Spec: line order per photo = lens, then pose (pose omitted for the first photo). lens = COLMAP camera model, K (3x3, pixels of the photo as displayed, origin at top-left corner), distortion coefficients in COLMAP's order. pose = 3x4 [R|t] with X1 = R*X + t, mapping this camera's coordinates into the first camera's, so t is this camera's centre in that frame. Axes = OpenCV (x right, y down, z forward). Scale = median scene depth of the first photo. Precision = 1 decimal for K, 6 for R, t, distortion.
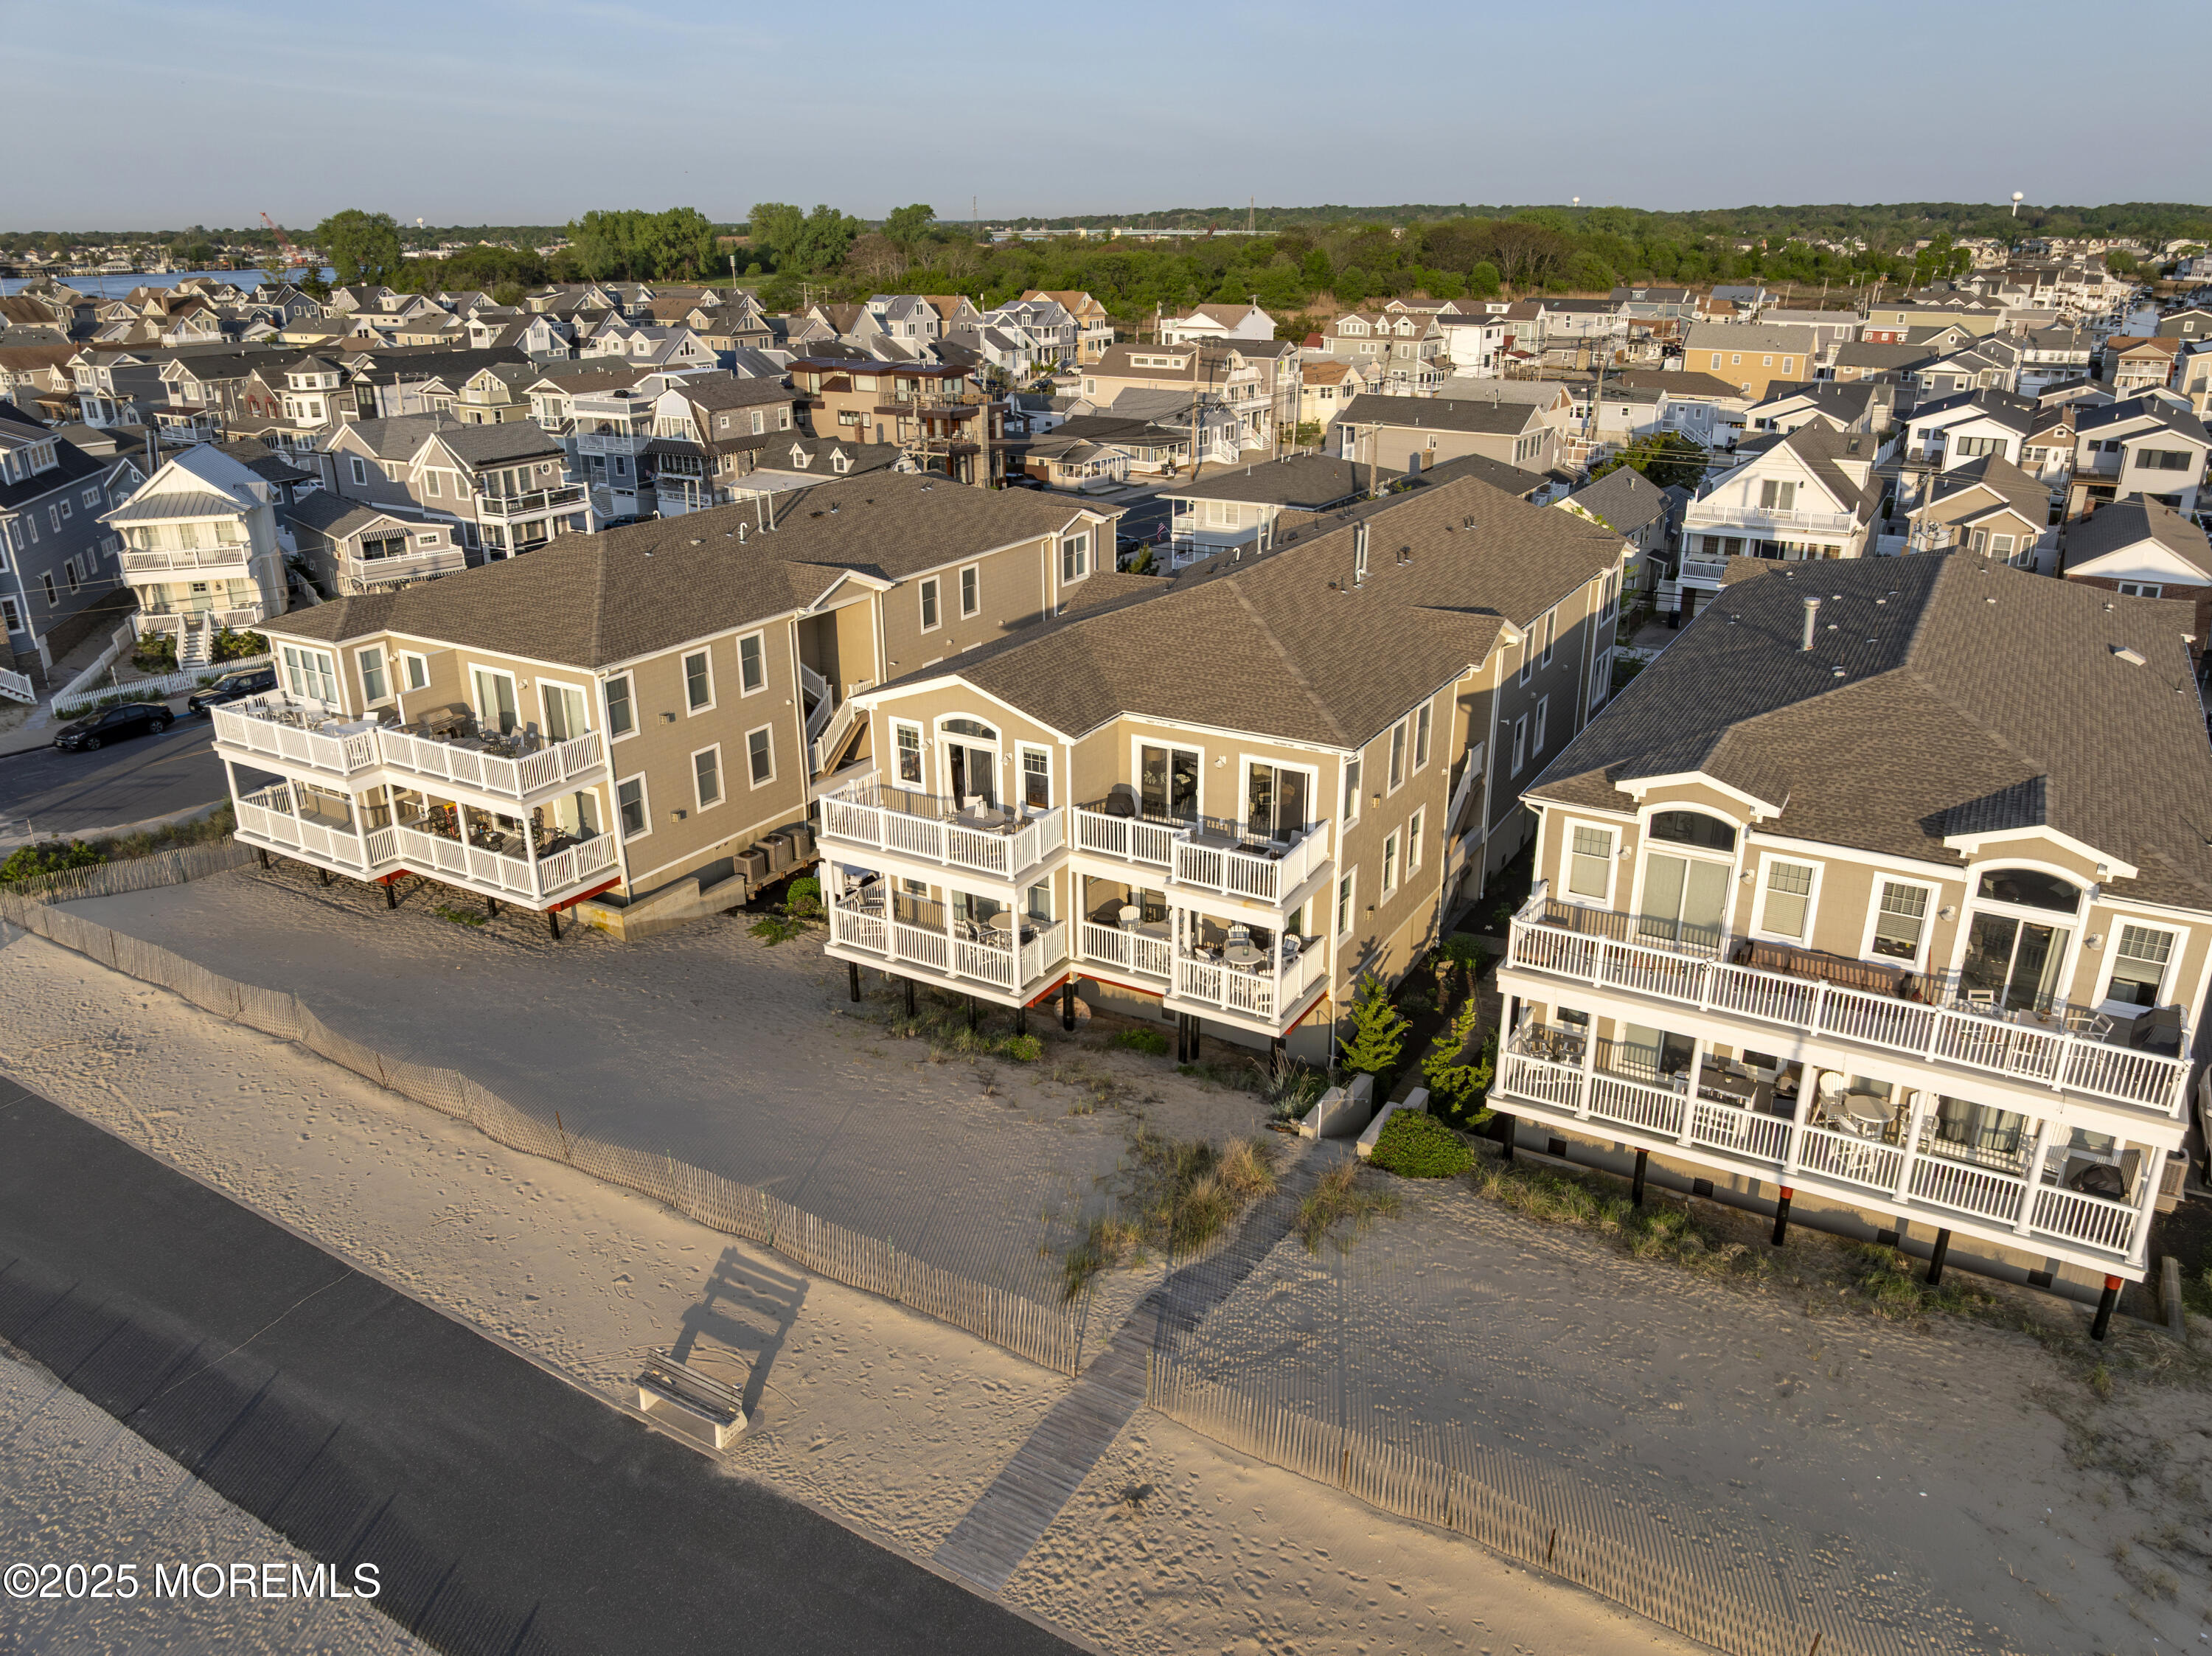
lens RADIAL K [[1557.8, 0, 1103.5], [0, 1557.8, 807.4], [0, 0, 1]] dist [-0.036533, -0.000595]
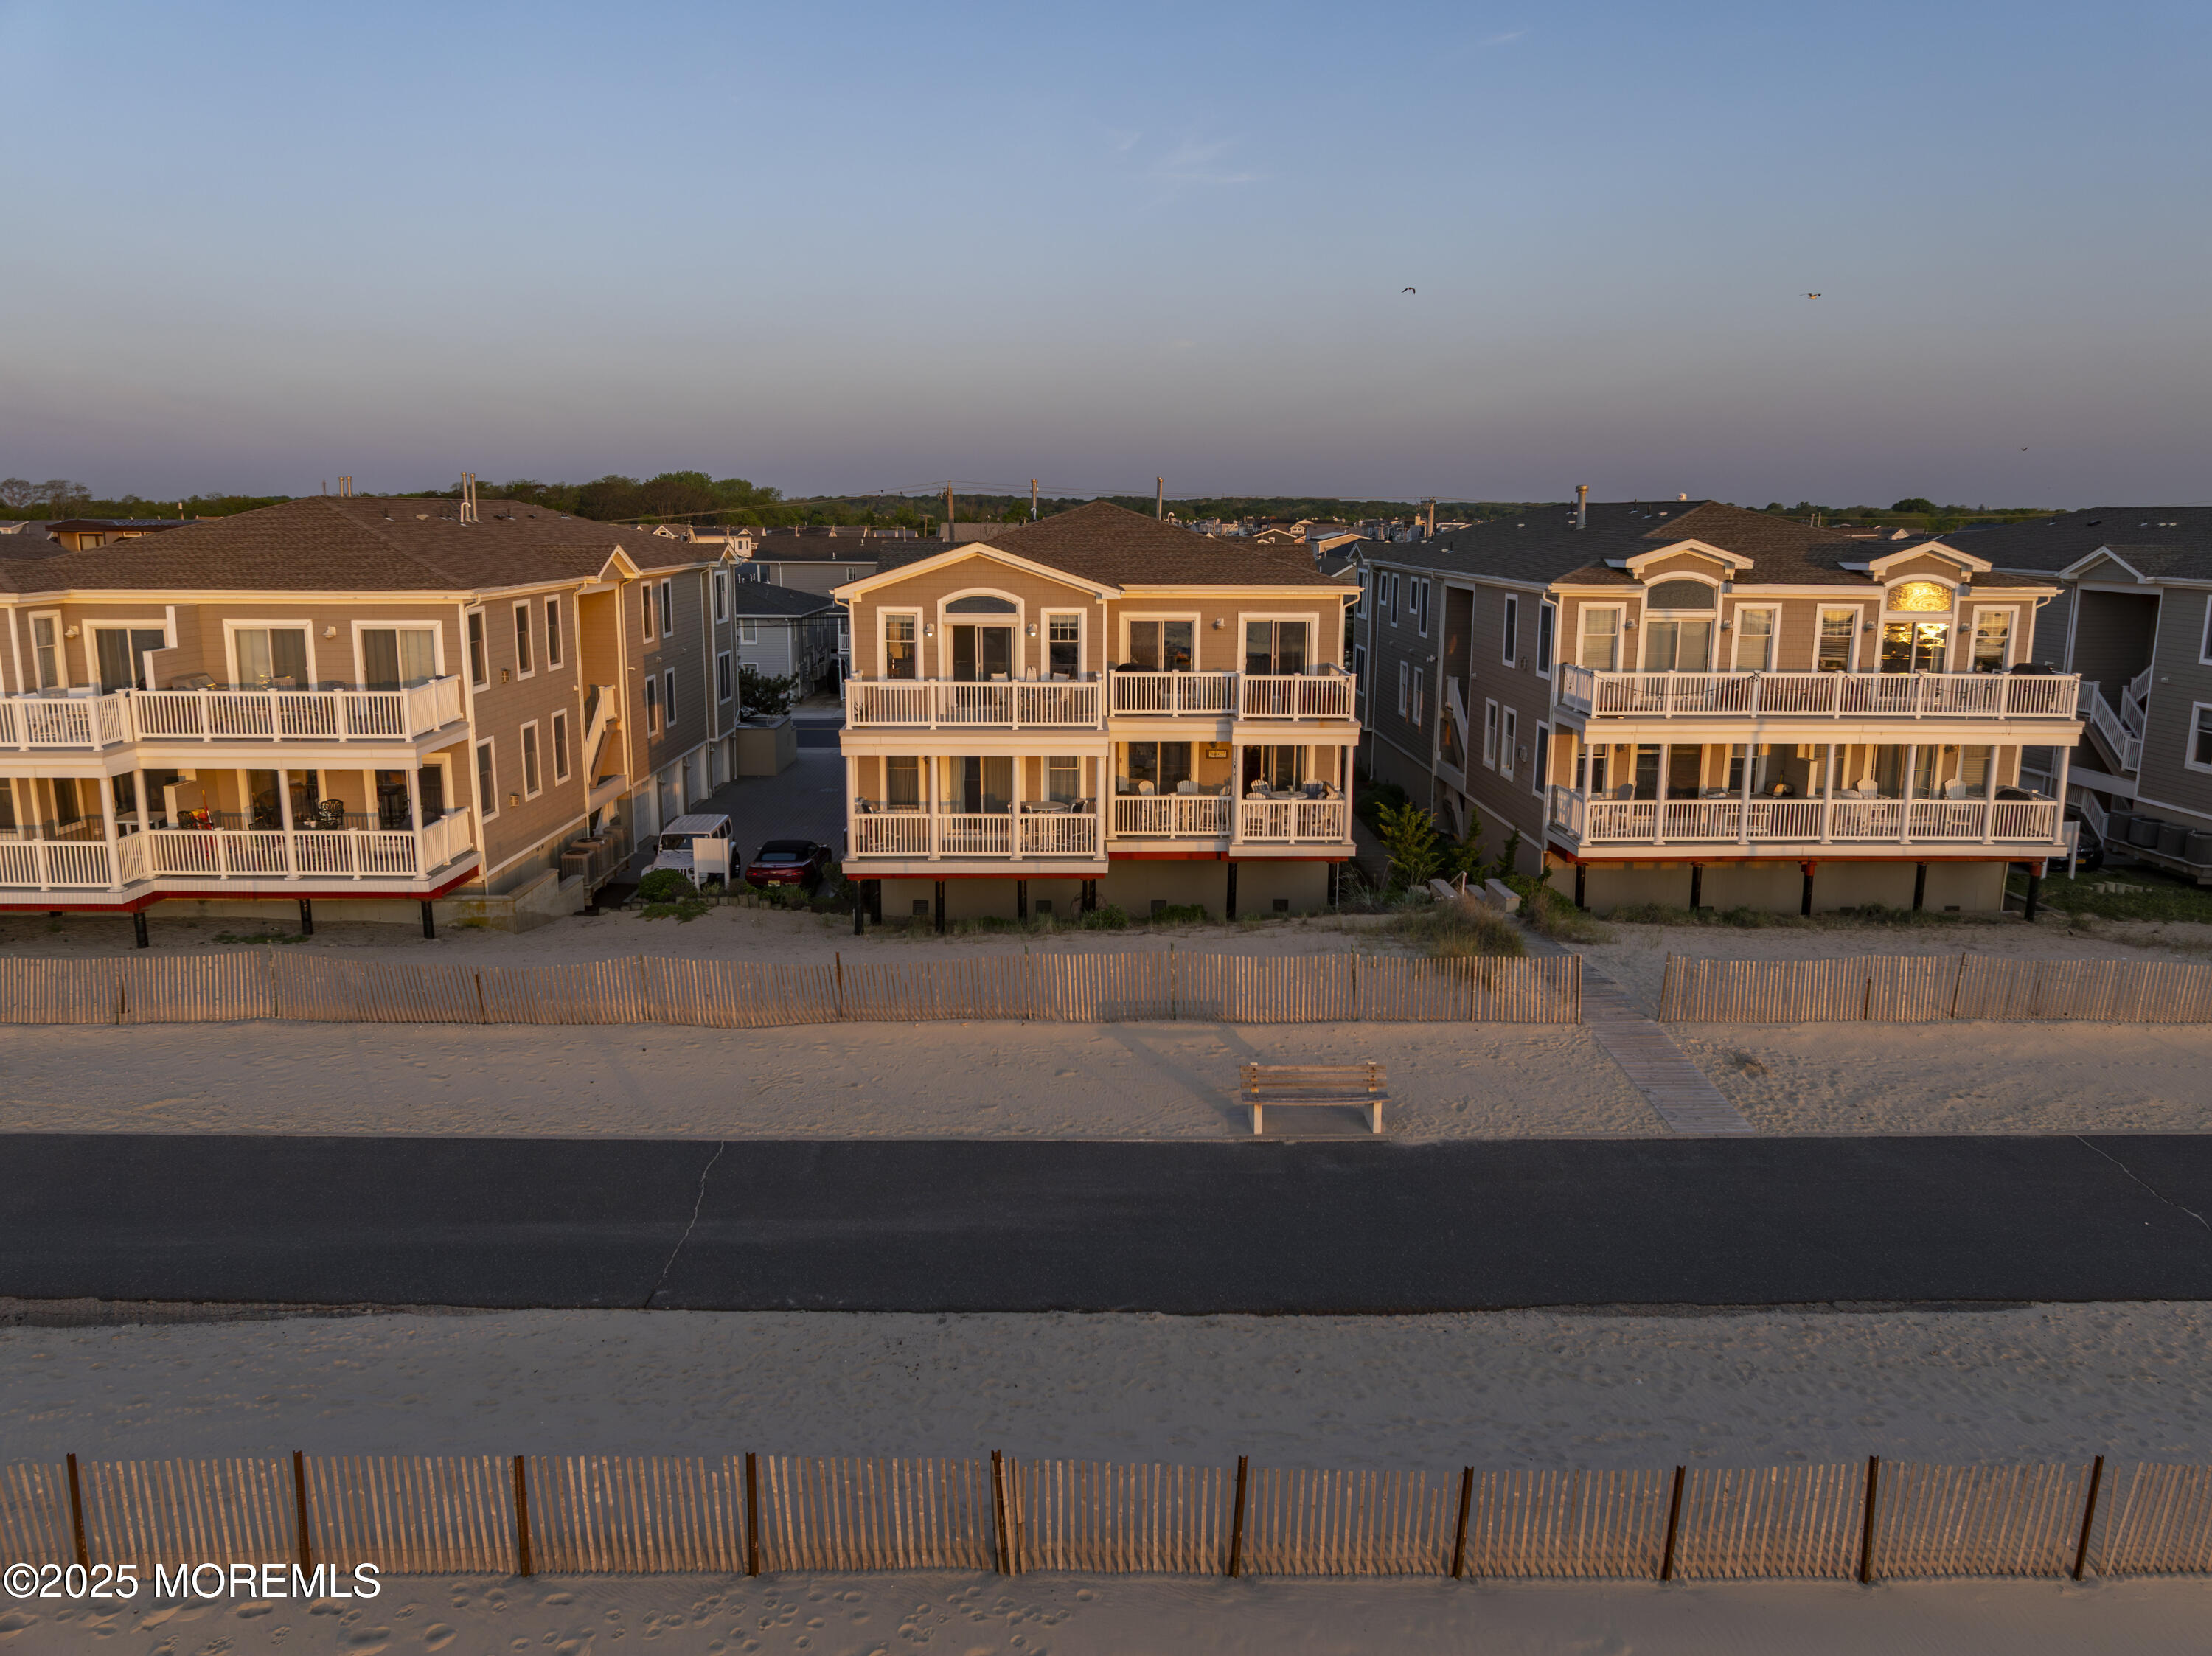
lens RADIAL K [[1555.4, 0, 1108.0], [0, 1555.4, 811.2], [0, 0, 1]] dist [-0.031705, -0.010165]
pose [[0.847119, -0.087464, 0.524156, -0.429119], [0.176534, 0.976663, -0.122335, 0.163287], [-0.501223, 0.196164, 0.842790, 0.151161]]
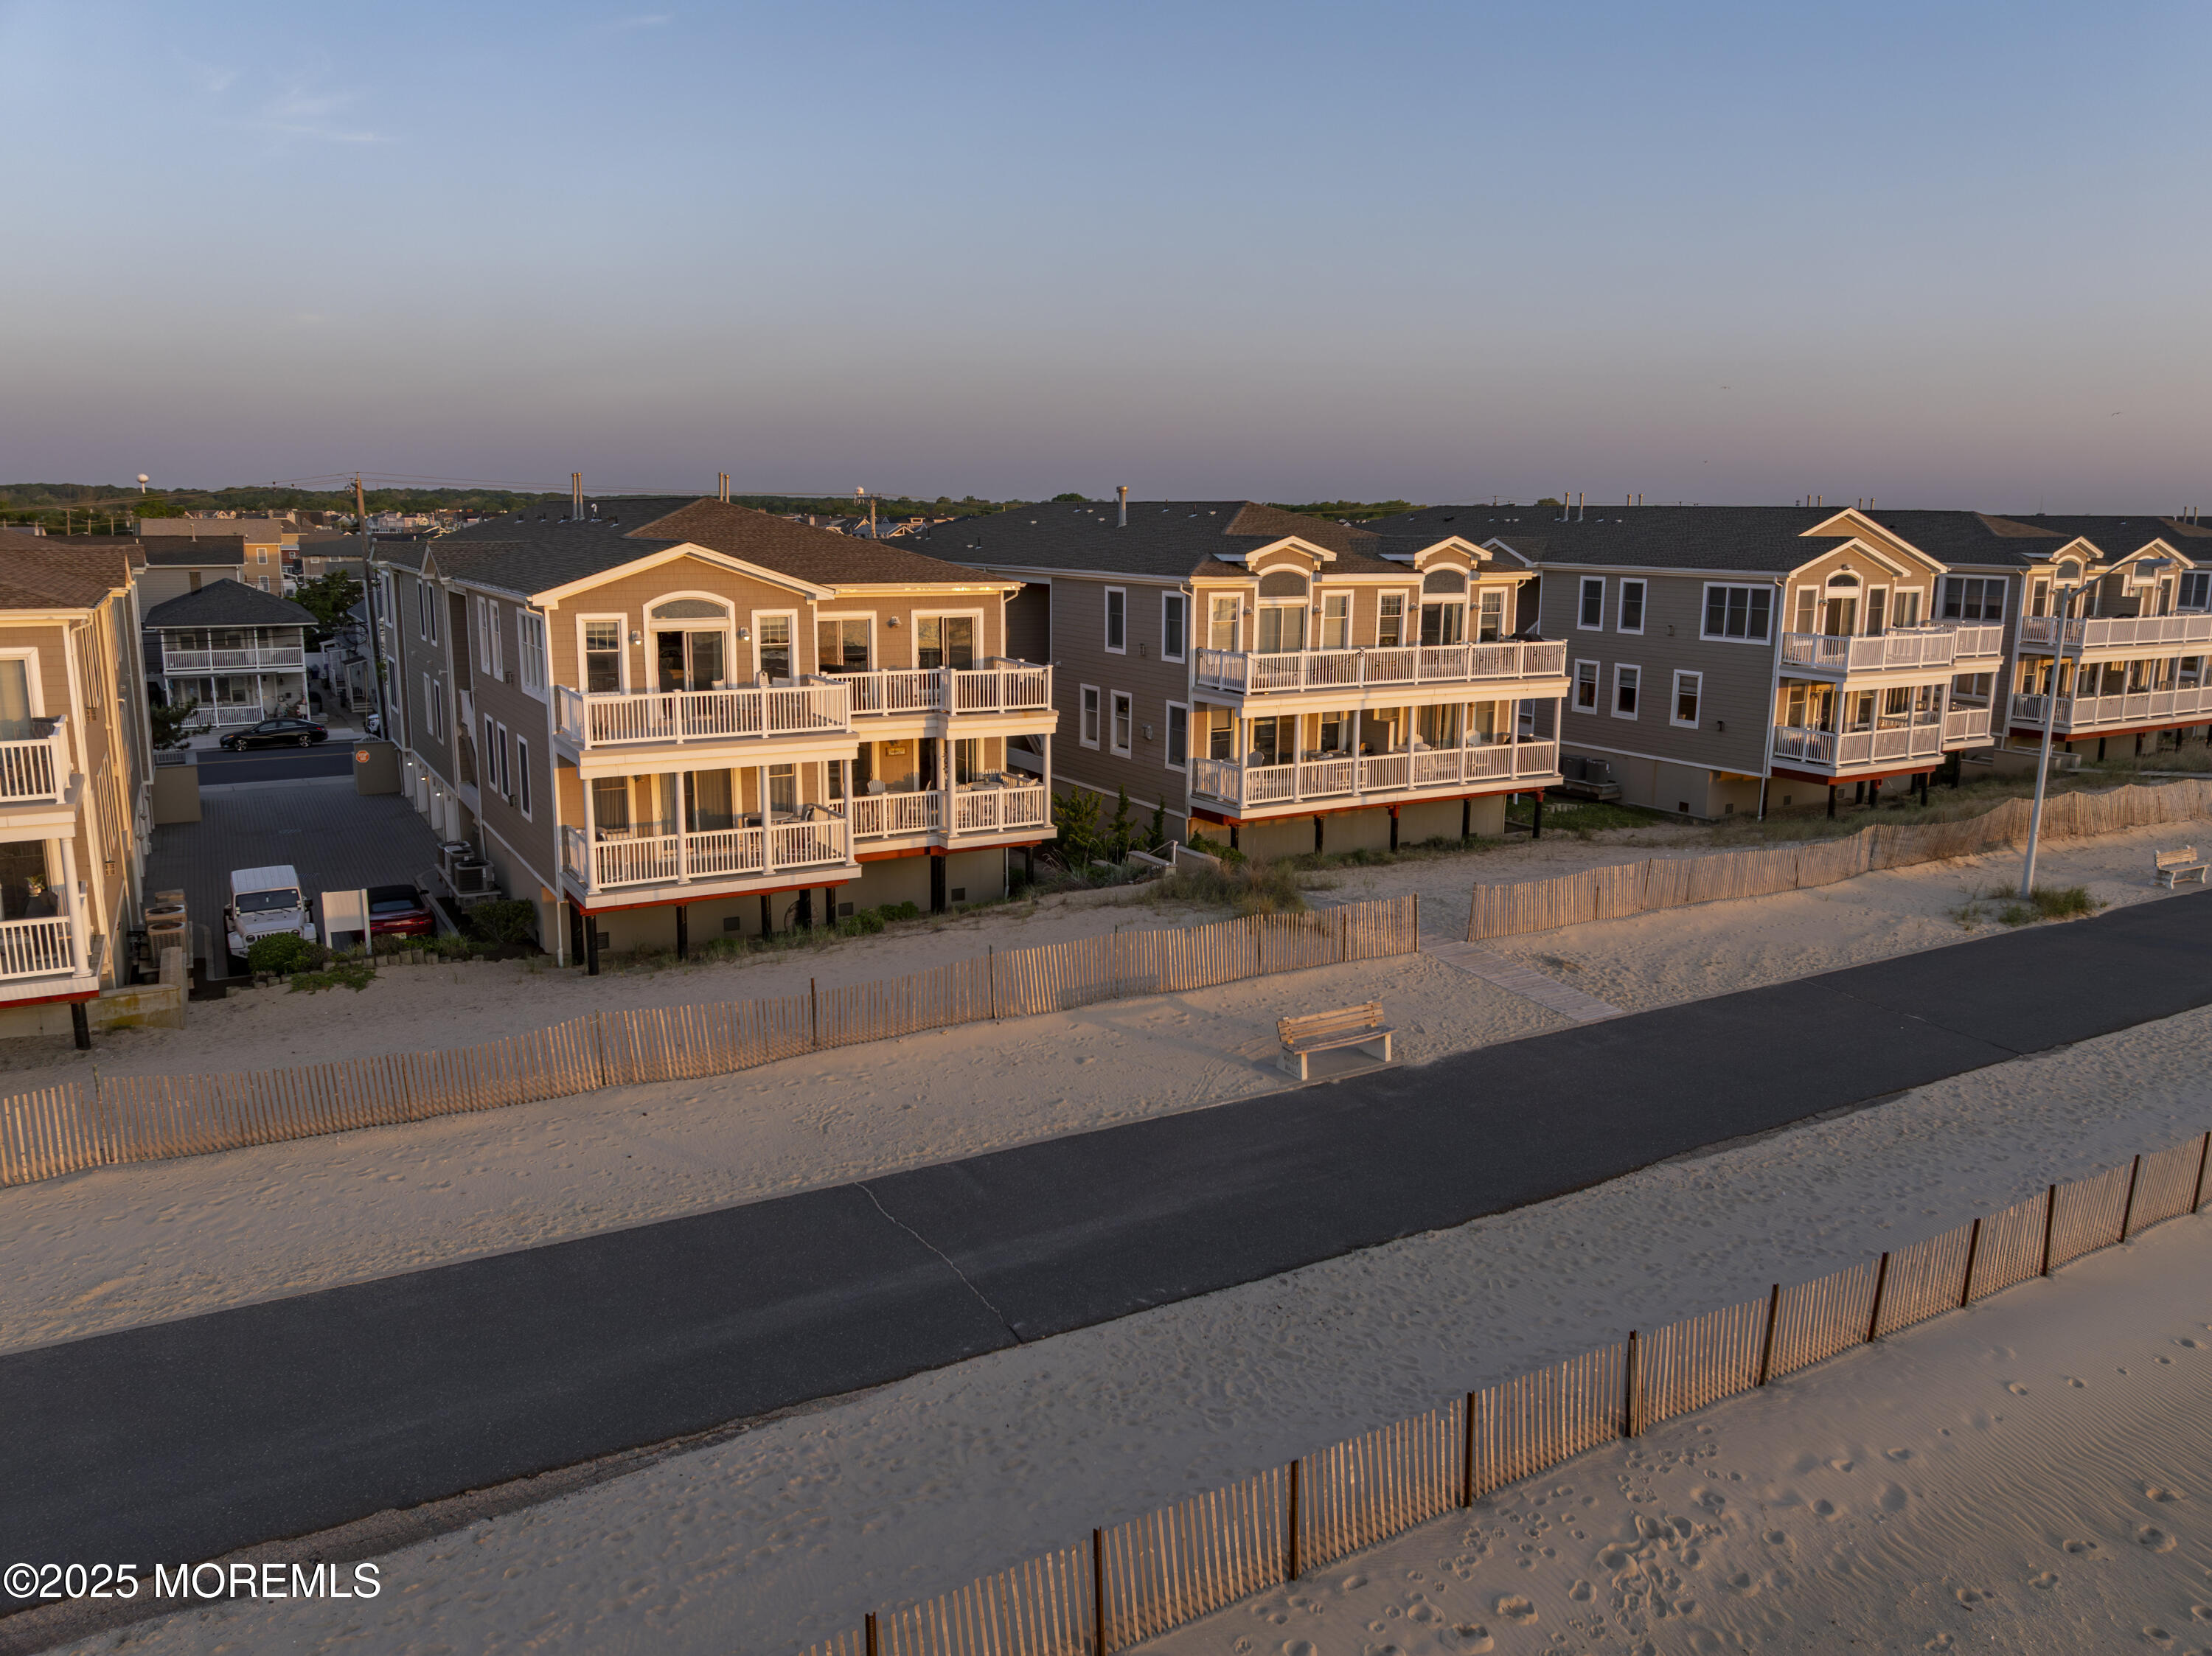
lens RADIAL K [[1555.4, 0, 1110.4], [0, 1555.4, 822.0], [0, 0, 1]] dist [-0.031705, -0.010165]
pose [[0.479219, -0.157446, 0.863458, -0.614342], [0.296101, 0.955106, 0.009822, 0.104052], [-0.826240, 0.250964, 0.504325, 0.310022]]
